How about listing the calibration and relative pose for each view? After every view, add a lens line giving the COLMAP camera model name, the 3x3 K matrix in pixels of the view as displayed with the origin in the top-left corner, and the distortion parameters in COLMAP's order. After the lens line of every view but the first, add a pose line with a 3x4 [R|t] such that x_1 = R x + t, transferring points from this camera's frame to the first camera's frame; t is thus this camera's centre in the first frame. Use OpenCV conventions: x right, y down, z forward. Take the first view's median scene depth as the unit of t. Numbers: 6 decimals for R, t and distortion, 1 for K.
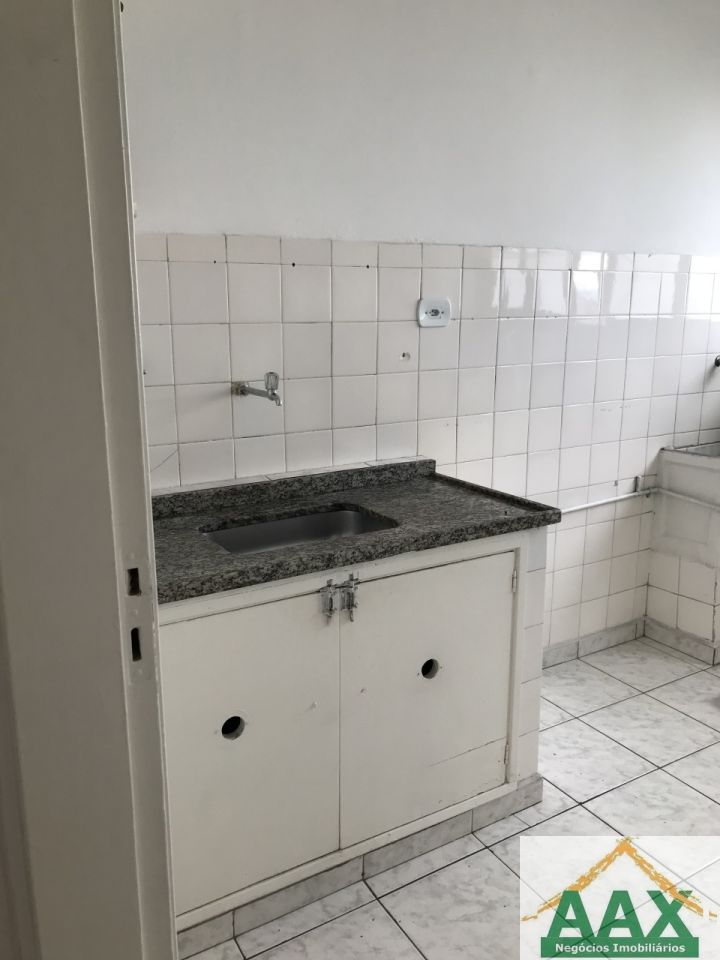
lens RADIAL K [[786.0, 0, 358.8], [0, 786.0, 470.6], [0, 0, 1]] dist [0.001174, 0.010799]
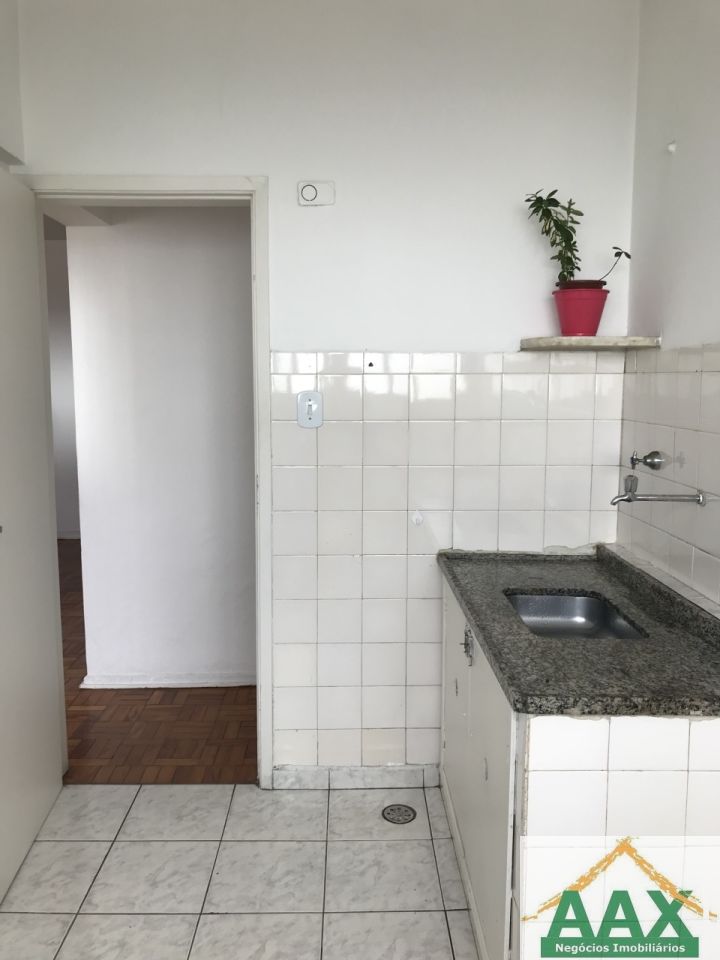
lens RADIAL K [[786.0, 0, 358.8], [0, 786.0, 470.6], [0, 0, 1]] dist [0.001174, 0.010799]
pose [[-0.507683, 0.099505, -0.855778, 1.005482], [-0.189526, 0.956076, 0.223602, -0.309904], [0.840439, 0.275712, -0.466525, 1.238467]]
